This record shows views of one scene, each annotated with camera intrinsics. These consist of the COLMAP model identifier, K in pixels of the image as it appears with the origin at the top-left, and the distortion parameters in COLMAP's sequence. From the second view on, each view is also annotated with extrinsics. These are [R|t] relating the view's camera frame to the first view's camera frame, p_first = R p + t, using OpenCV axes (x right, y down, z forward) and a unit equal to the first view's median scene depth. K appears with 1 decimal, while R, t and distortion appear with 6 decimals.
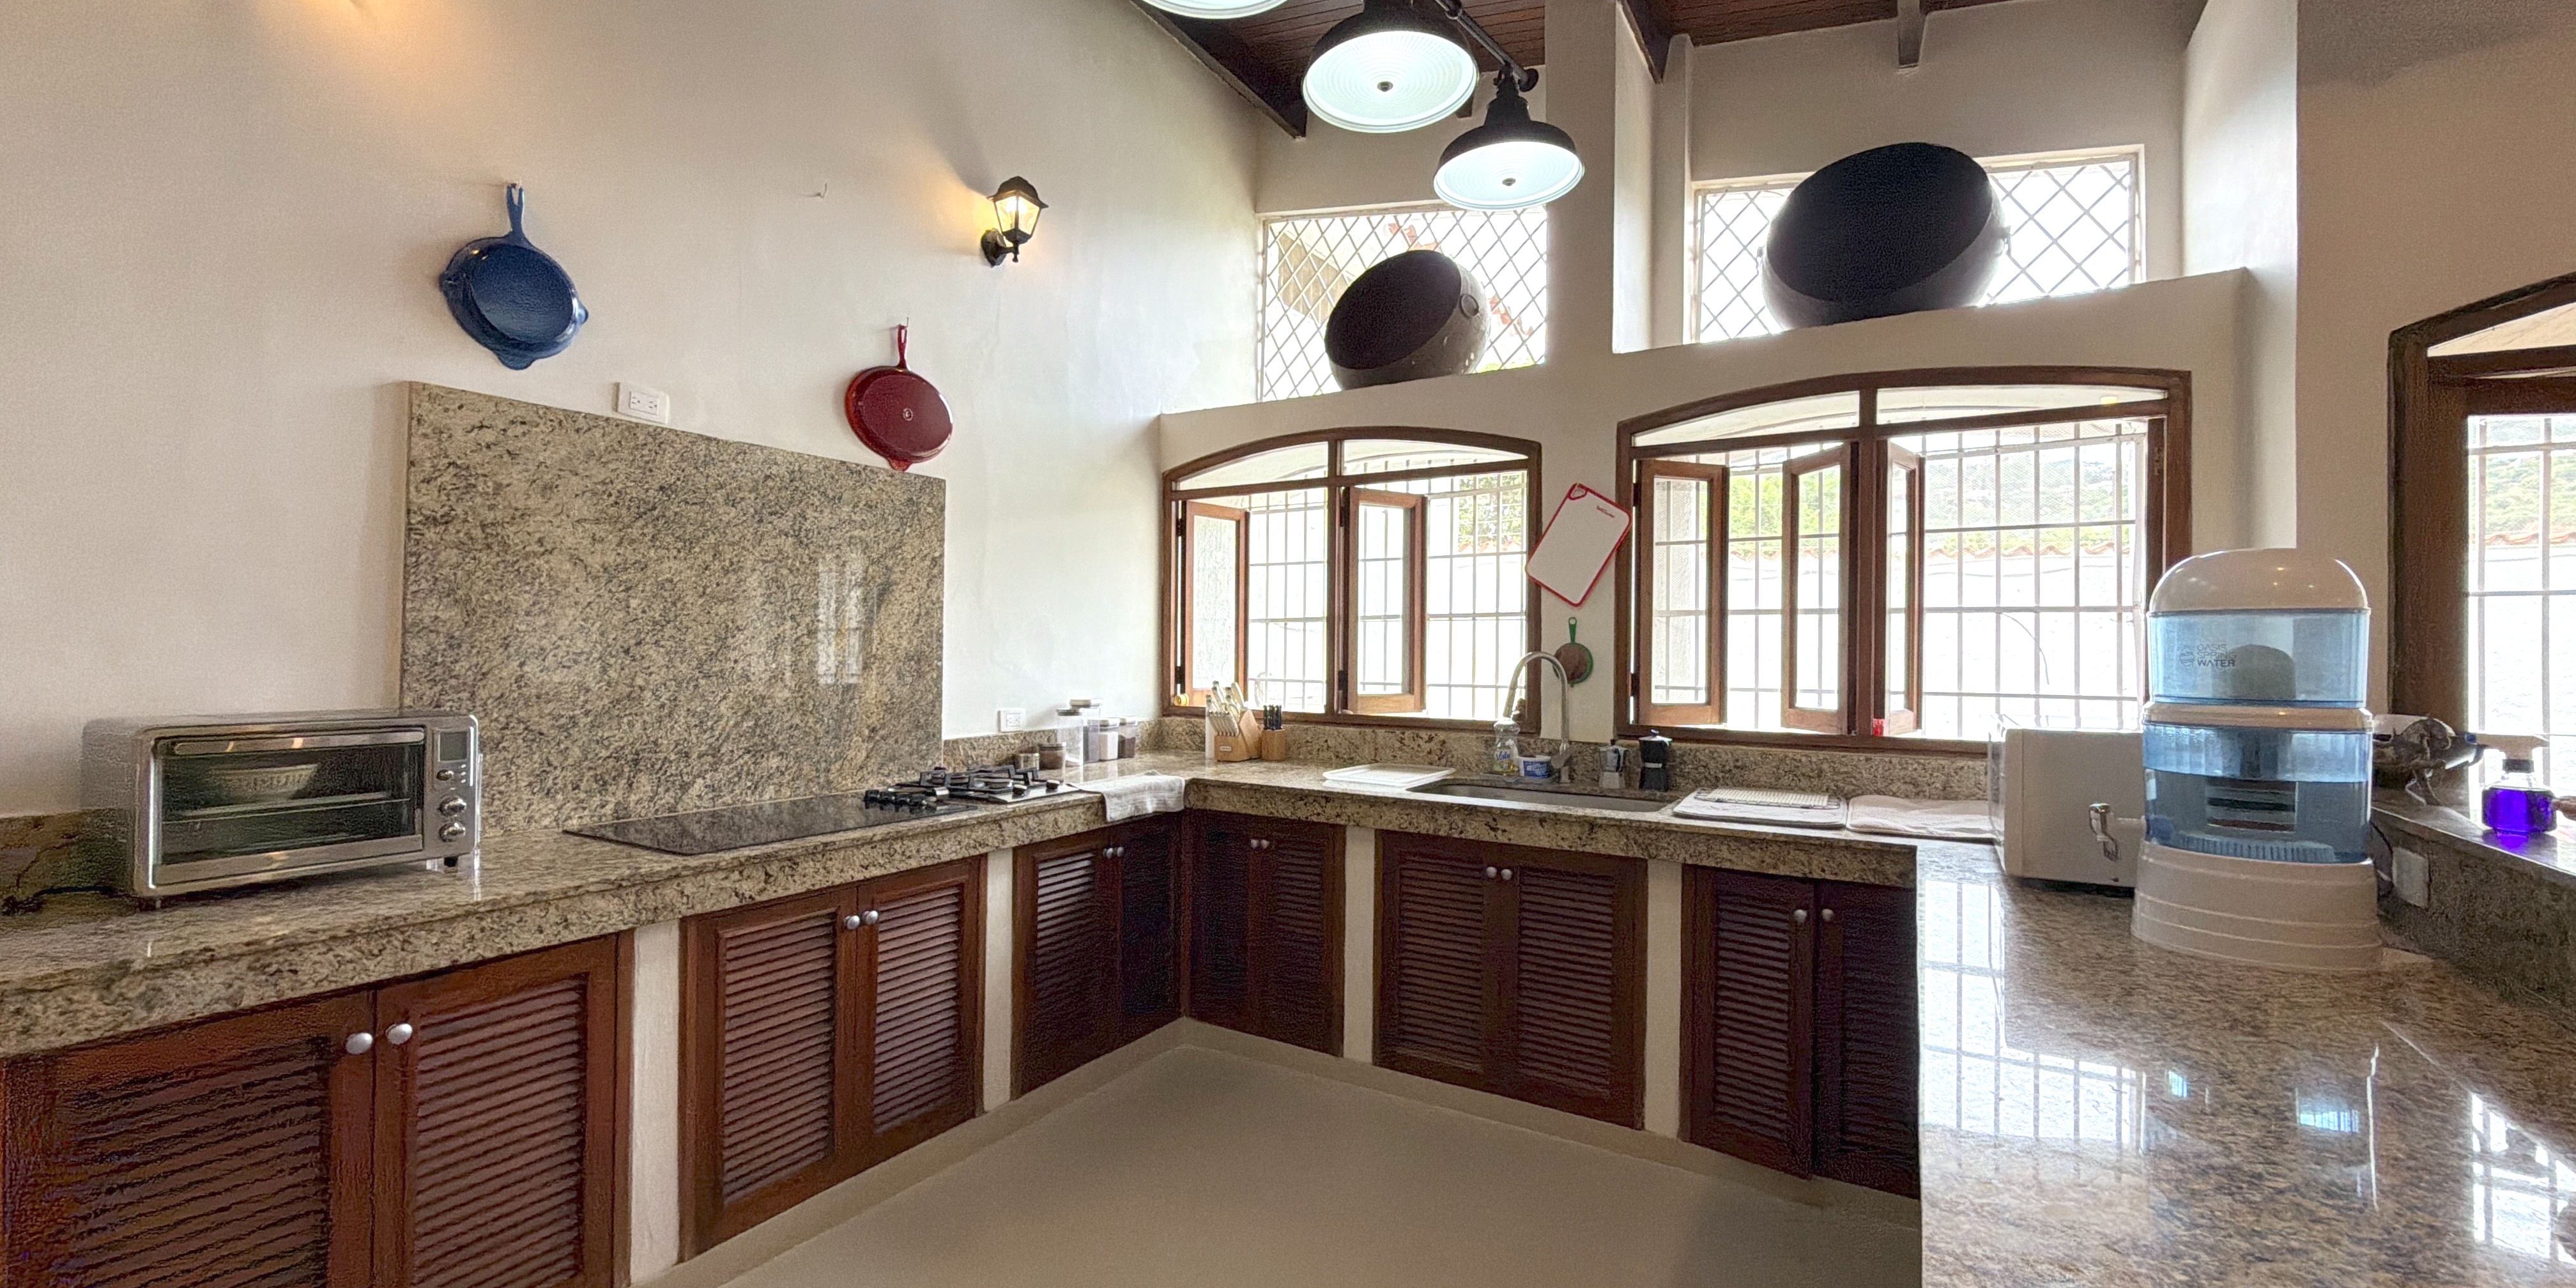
lens RADIAL K [[1025.4, 0, 1288.0], [0, 1025.4, 644.0], [0, 0, 1]] dist [0.007252, -0.017204]
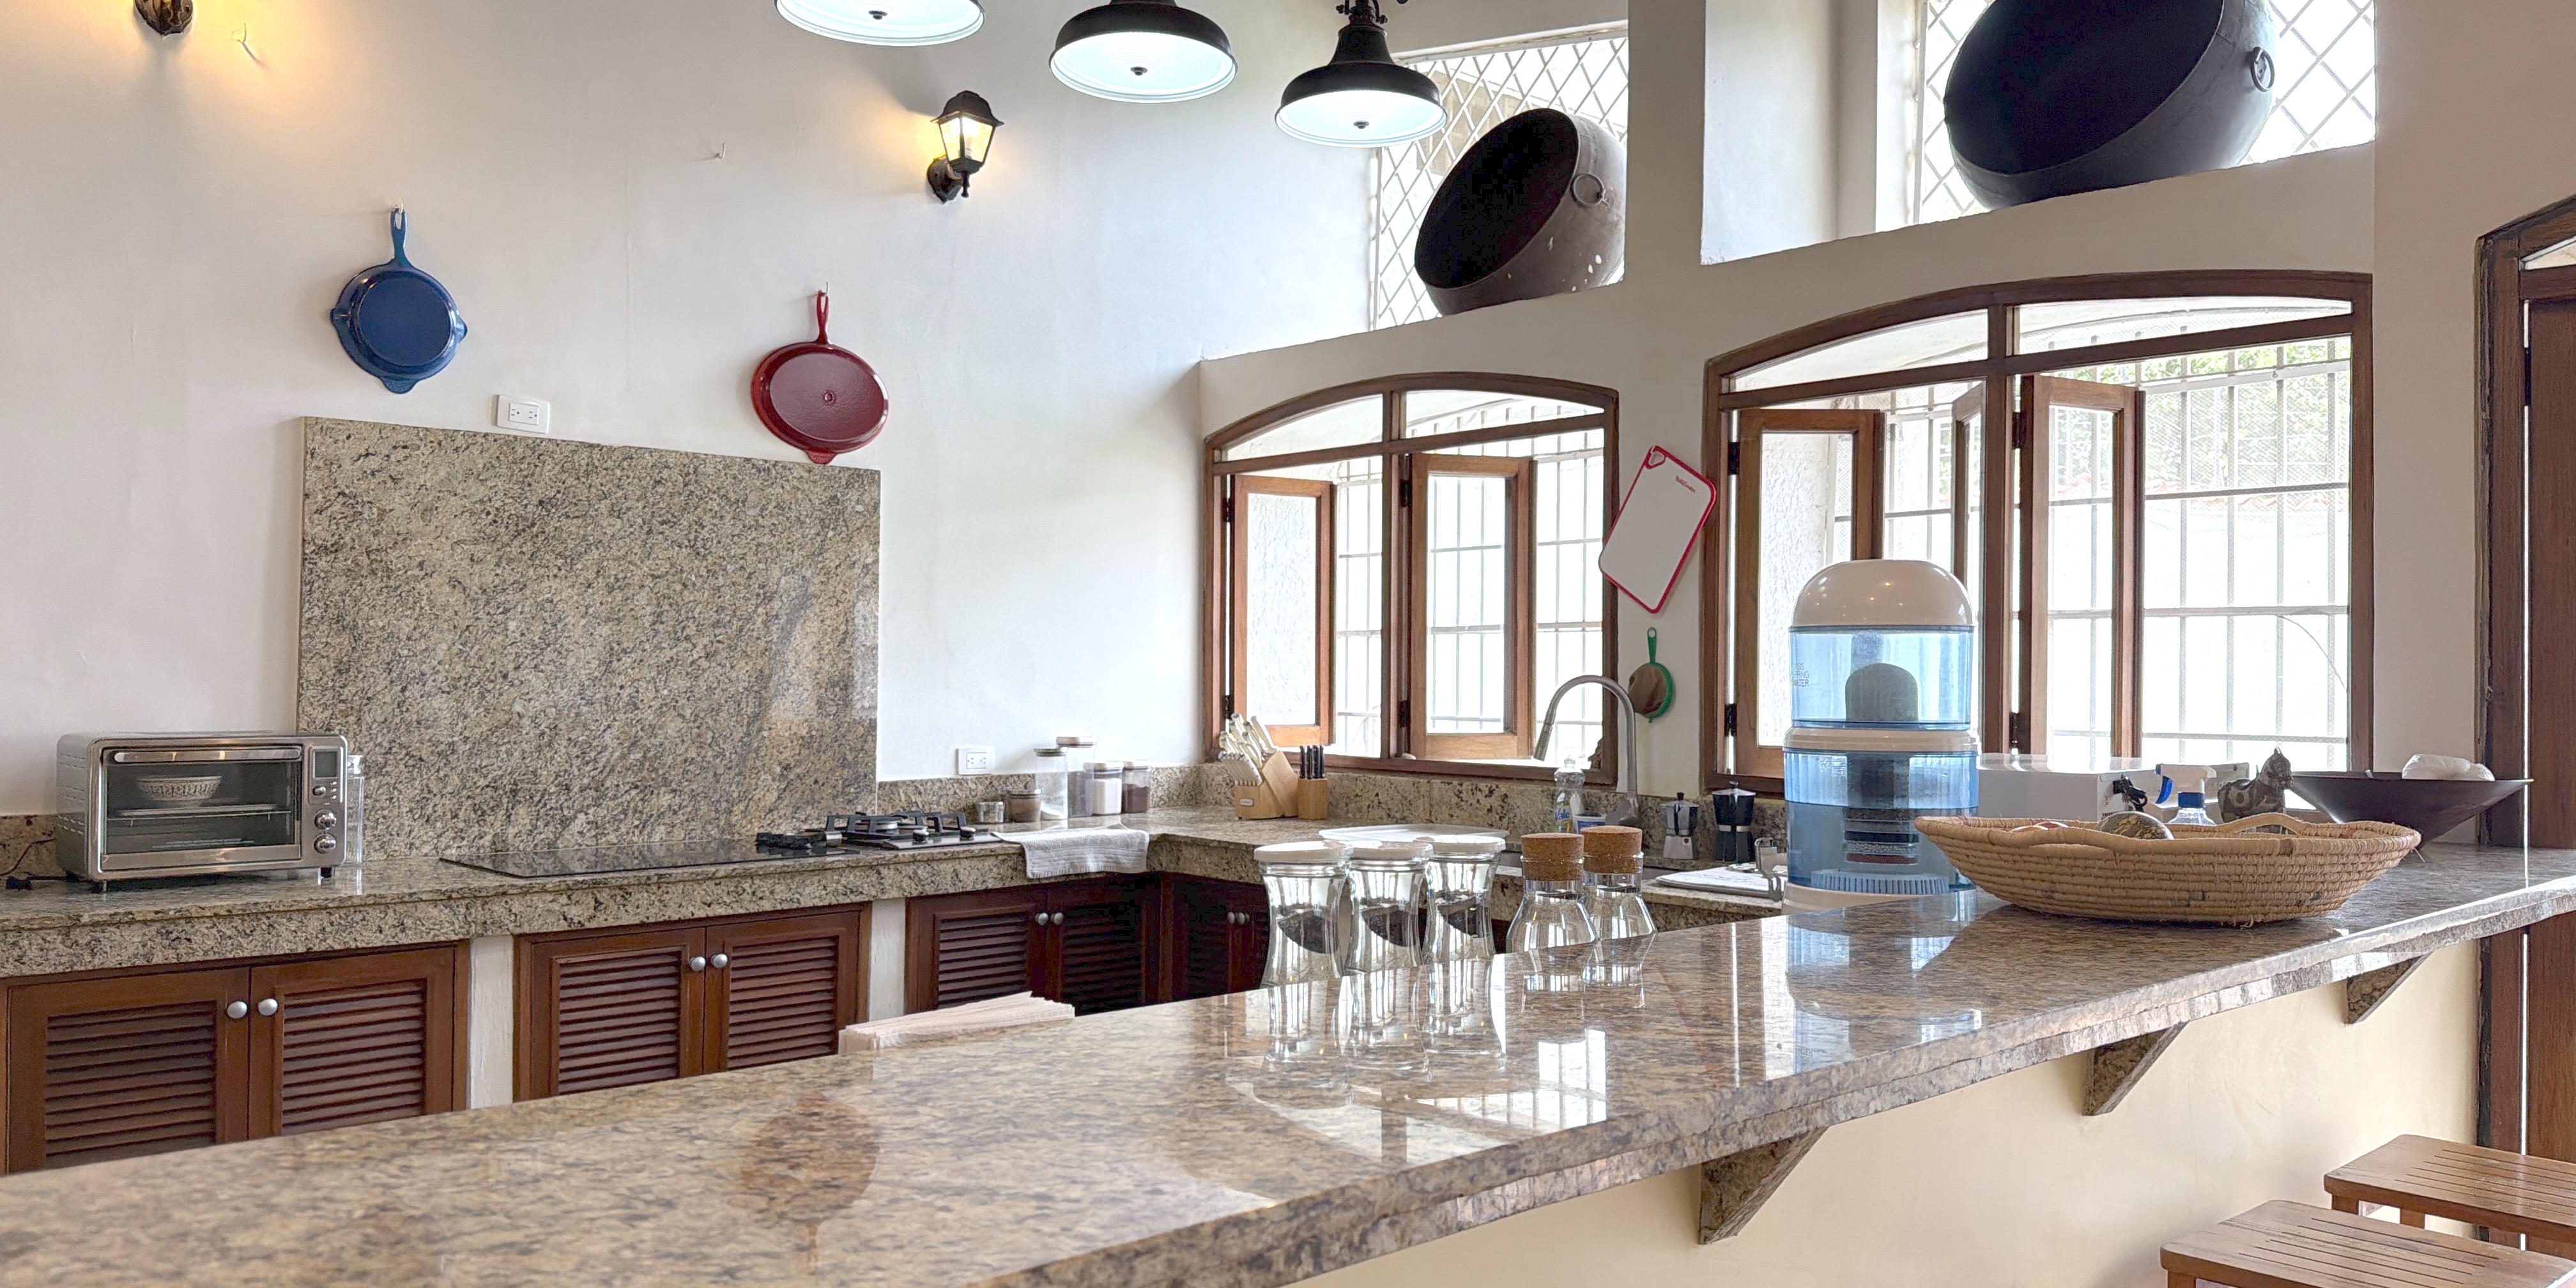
lens RADIAL K [[1786.6, 0, 1310.1], [0, 1786.6, 660.0], [0, 0, 1]] dist [0.106321, -0.238297]
pose [[0.962929, -0.005092, -0.269707, 0.417947], [0.004263, 0.999984, -0.003659, 0.000969], [0.269721, 0.002374, 0.962935, -0.330009]]
